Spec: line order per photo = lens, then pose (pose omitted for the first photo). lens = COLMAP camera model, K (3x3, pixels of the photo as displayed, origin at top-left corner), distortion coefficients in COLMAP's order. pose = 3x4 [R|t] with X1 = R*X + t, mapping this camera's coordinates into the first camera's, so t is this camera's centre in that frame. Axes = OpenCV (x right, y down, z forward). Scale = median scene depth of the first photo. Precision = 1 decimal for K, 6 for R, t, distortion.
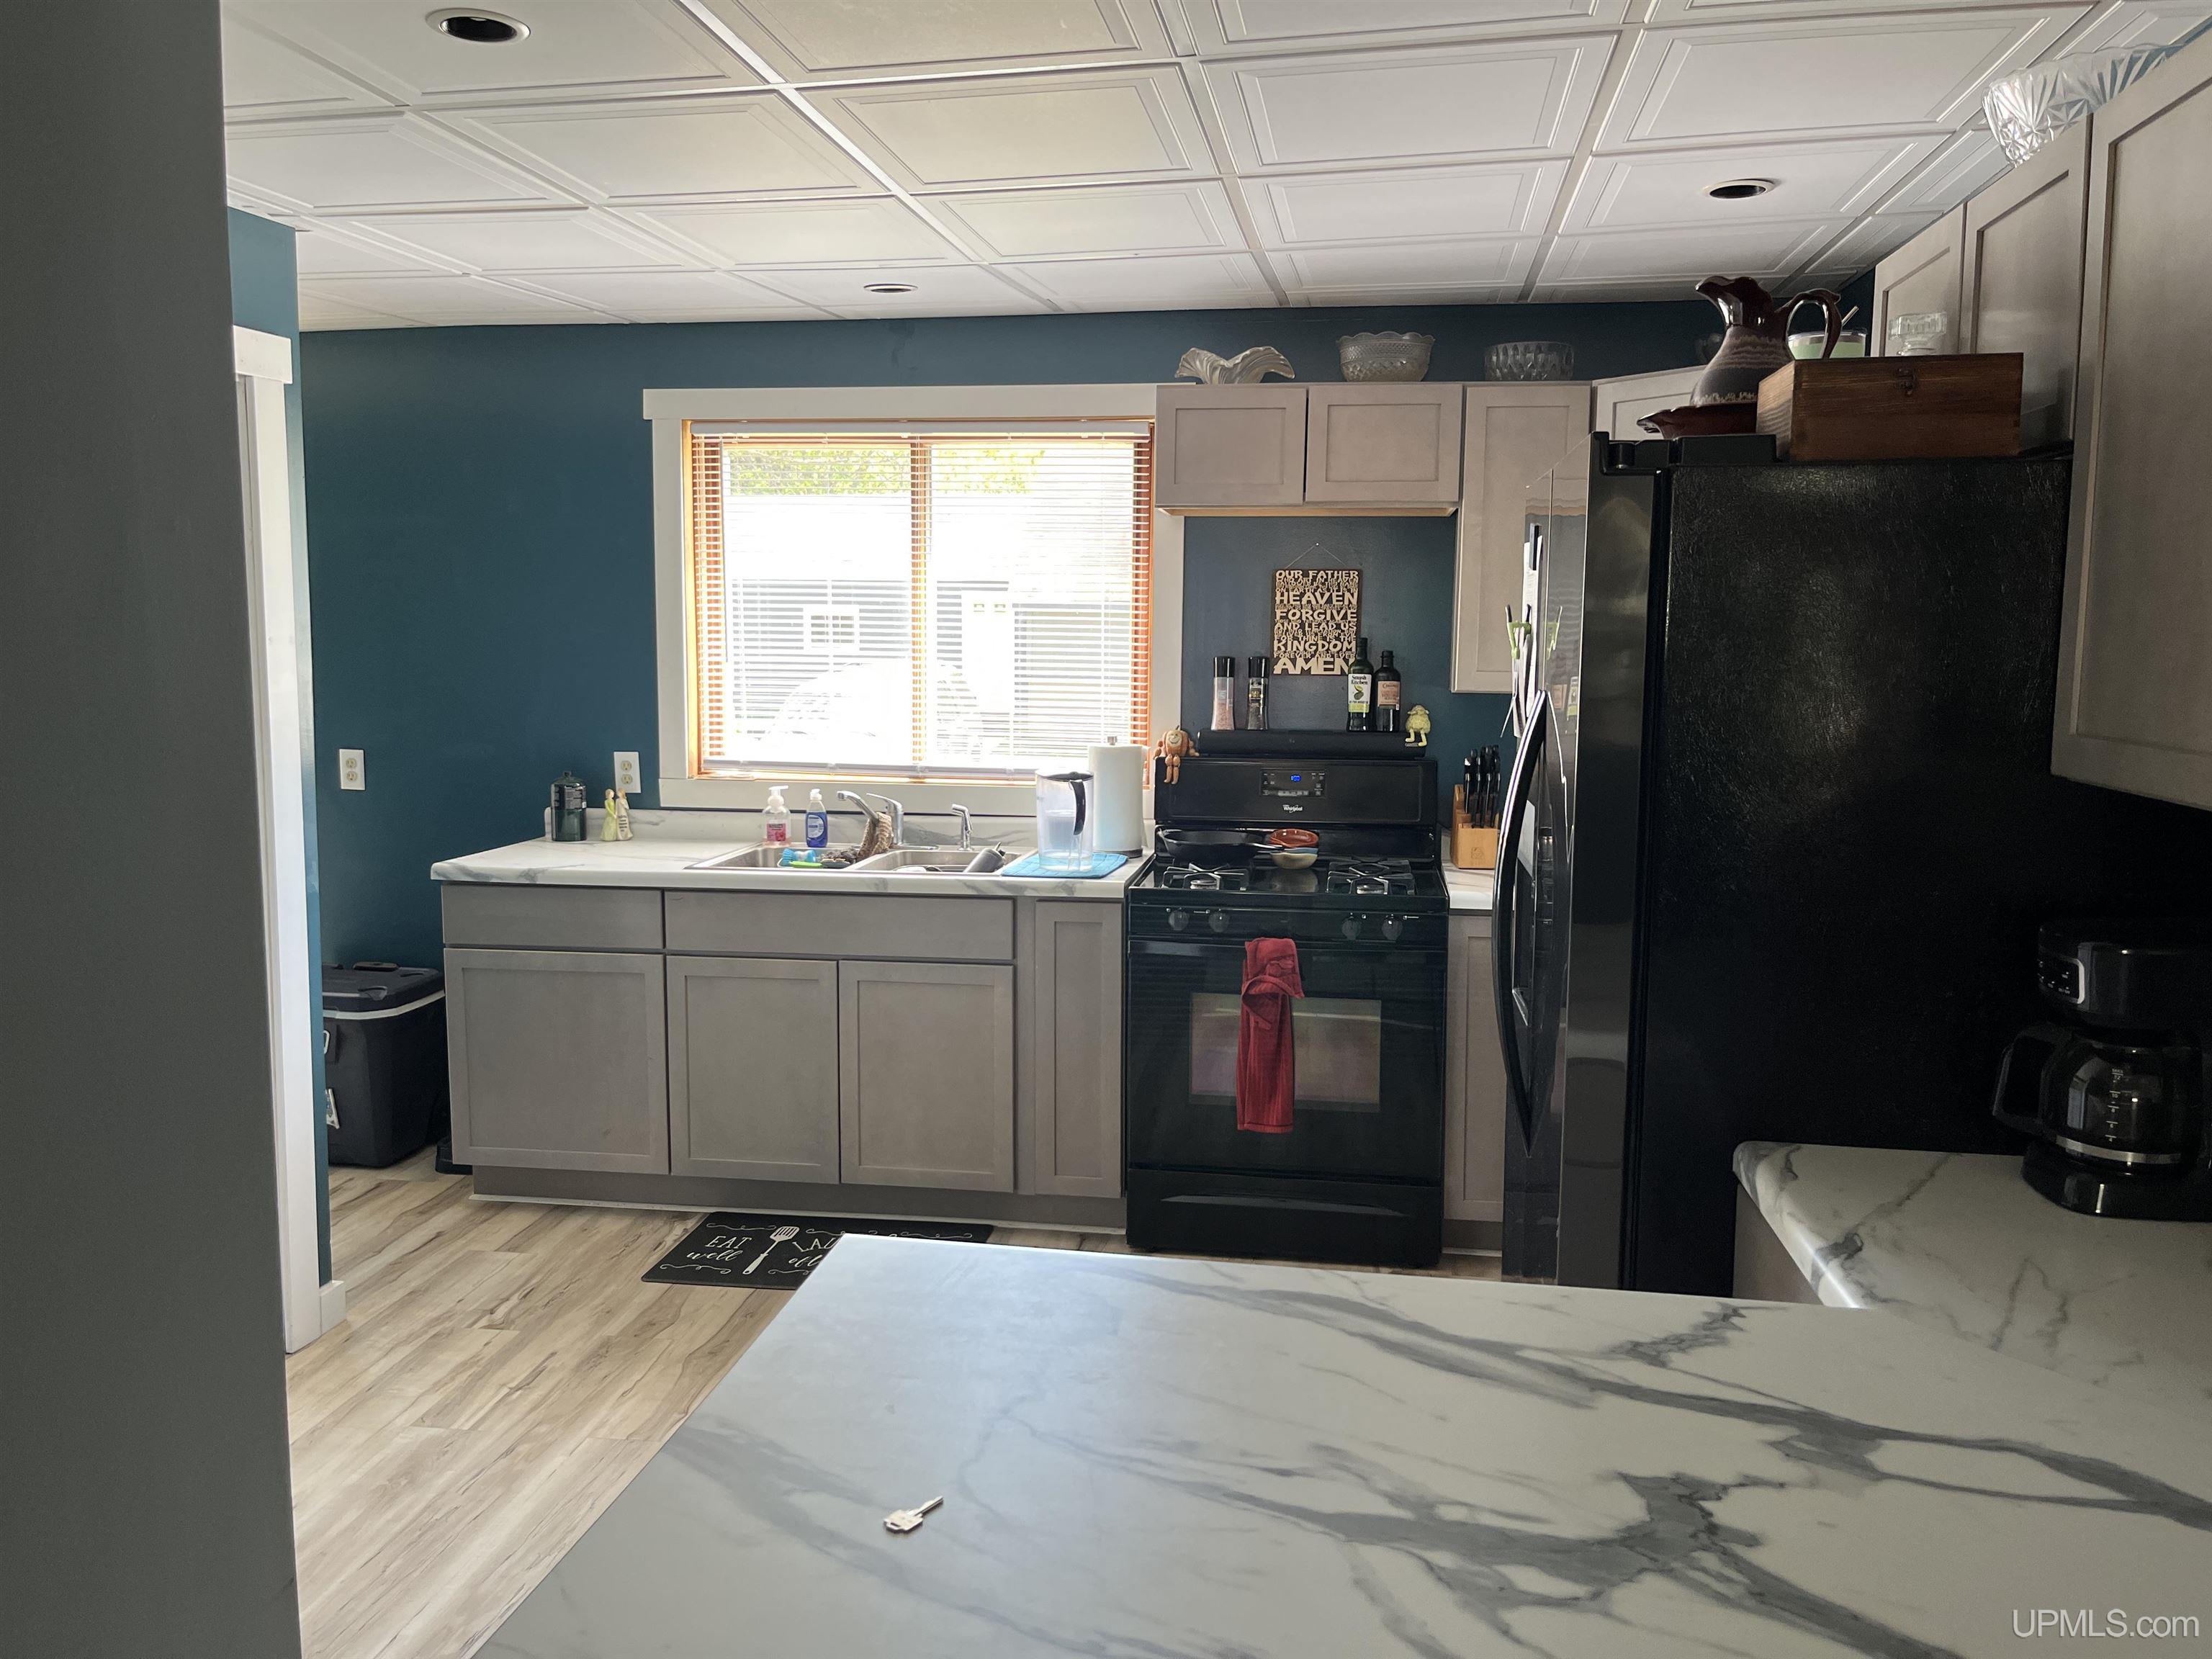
lens RADIAL K [[1654.9, 0, 1098.7], [0, 1654.9, 821.8], [0, 0, 1]] dist [-0.063303, -0.004855]
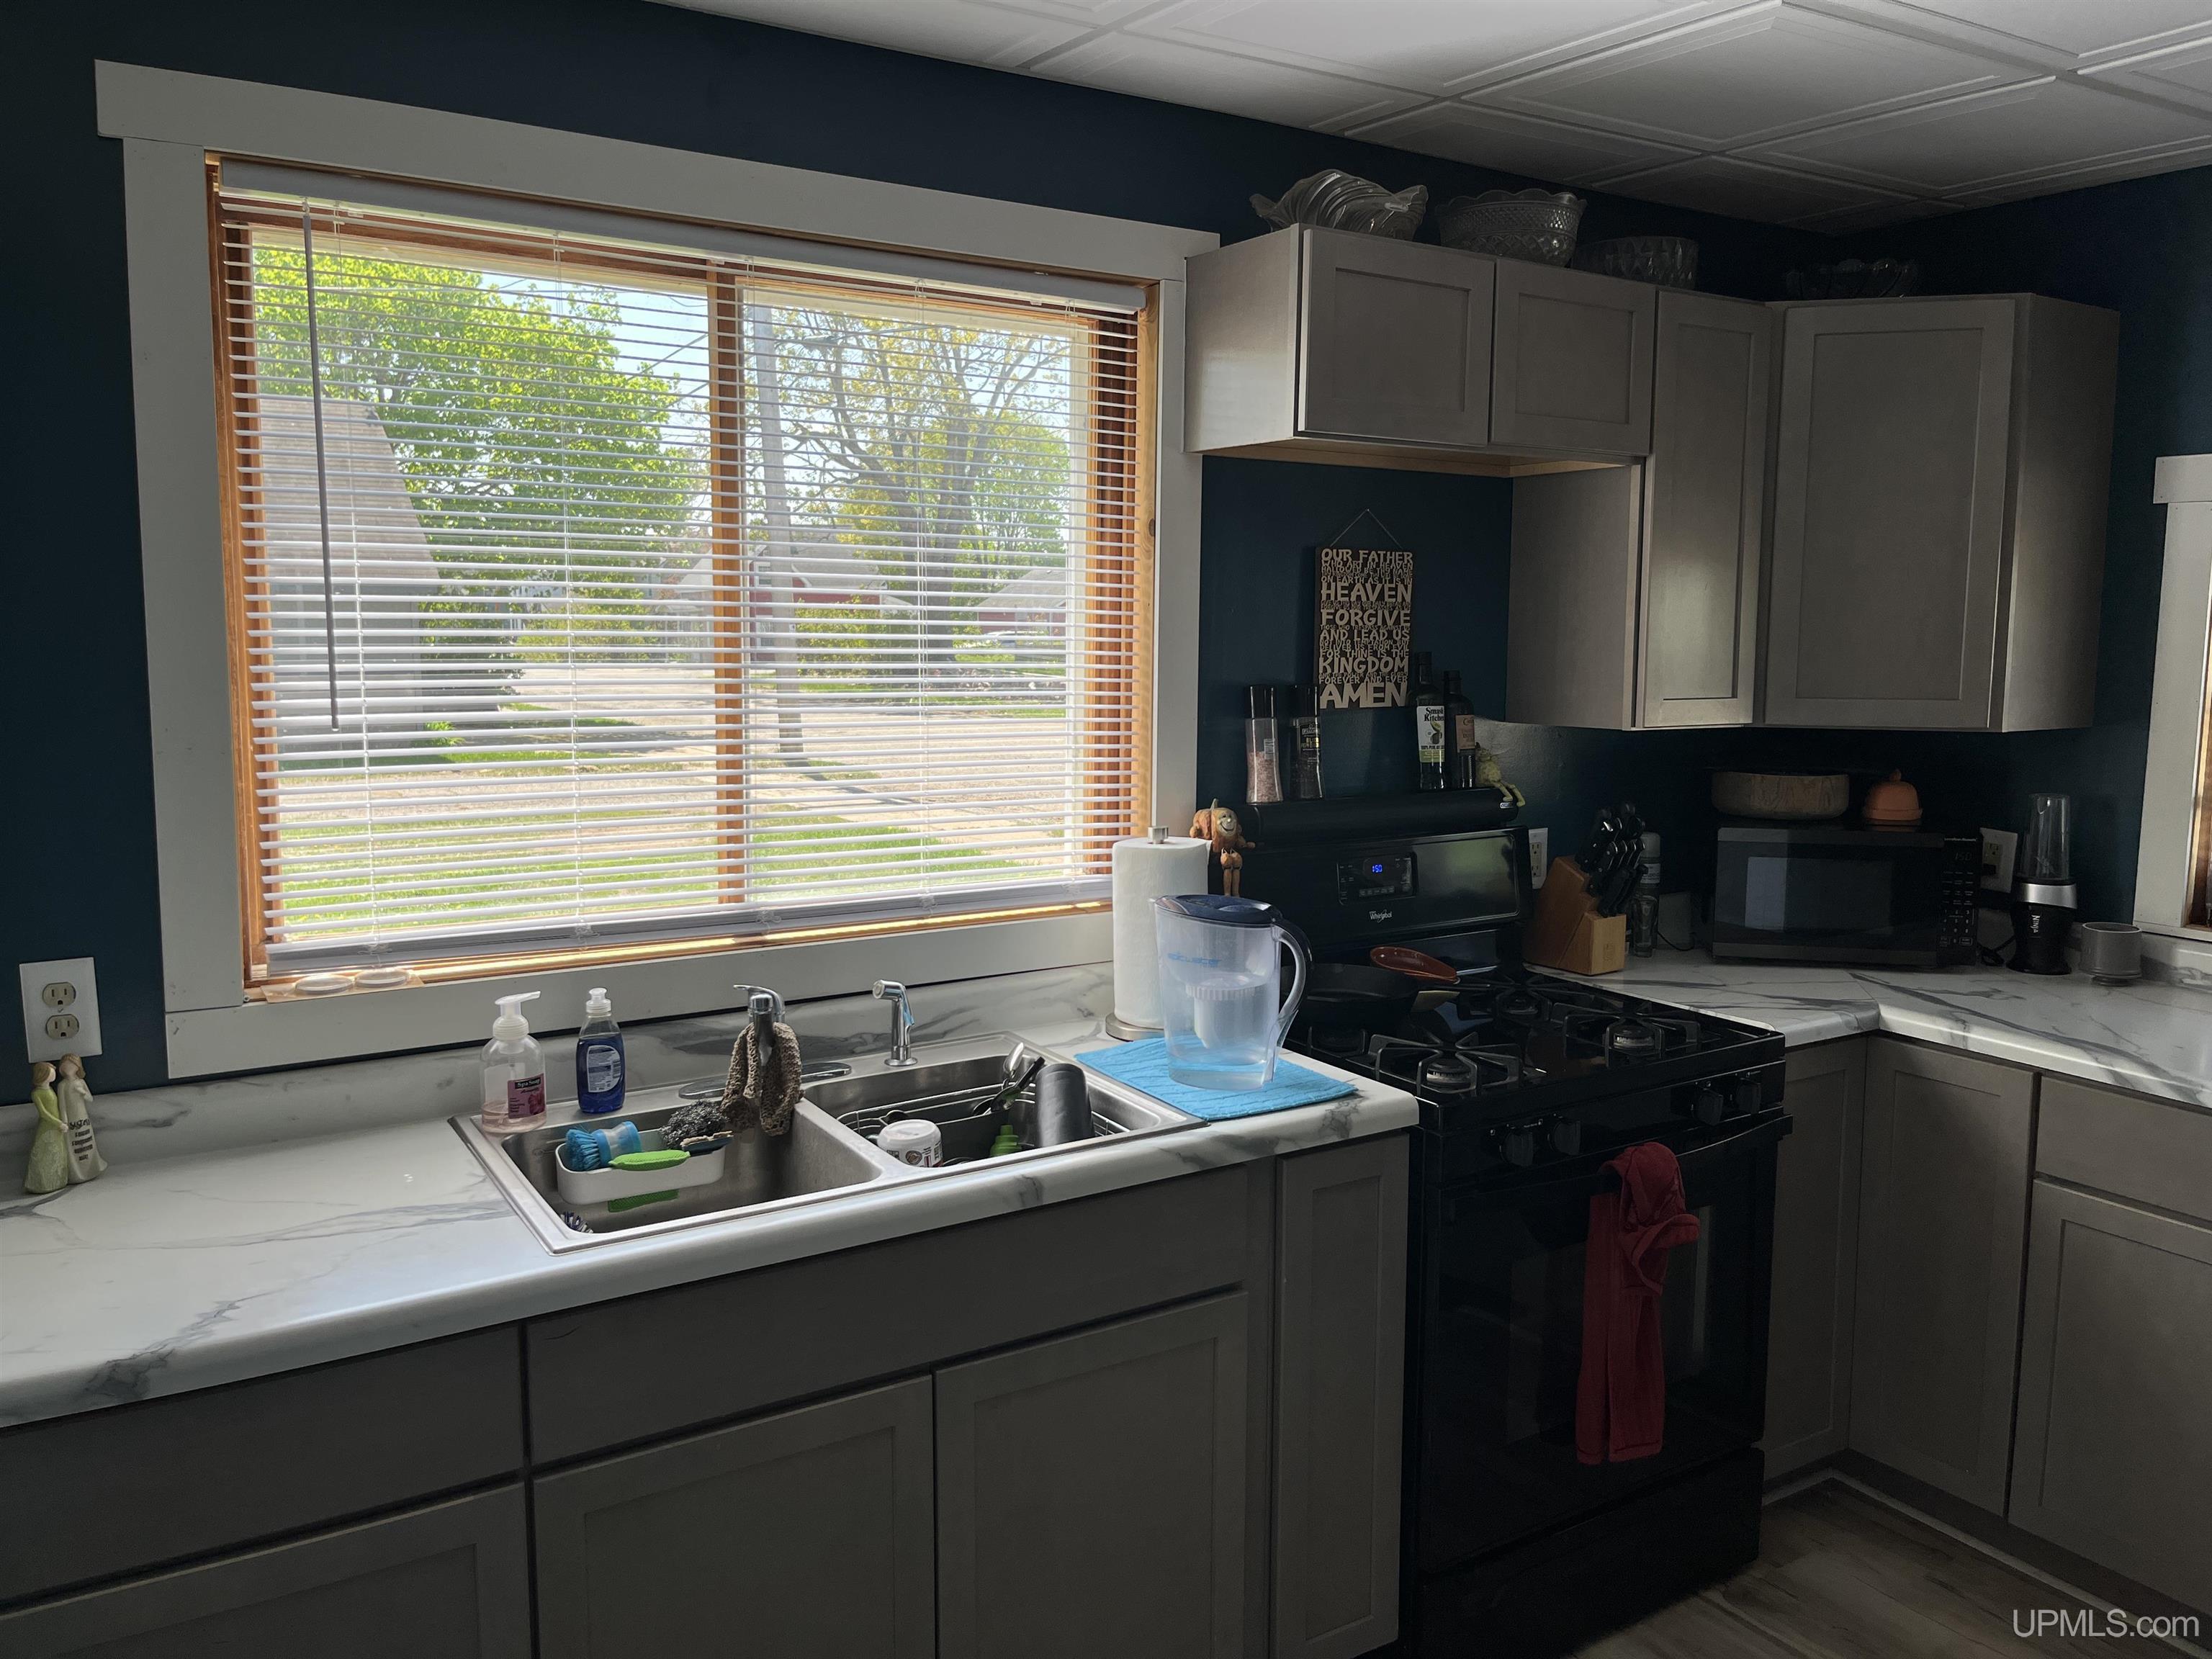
lens RADIAL K [[1654.9, 0, 1109.2], [0, 1654.9, 829.2], [0, 0, 1]] dist [-0.063303, -0.004855]
pose [[0.737643, -0.090908, 0.669043, -0.390447], [0.073631, 0.995816, 0.054128, -0.084063], [-0.671164, 0.009335, 0.741250, 0.578775]]
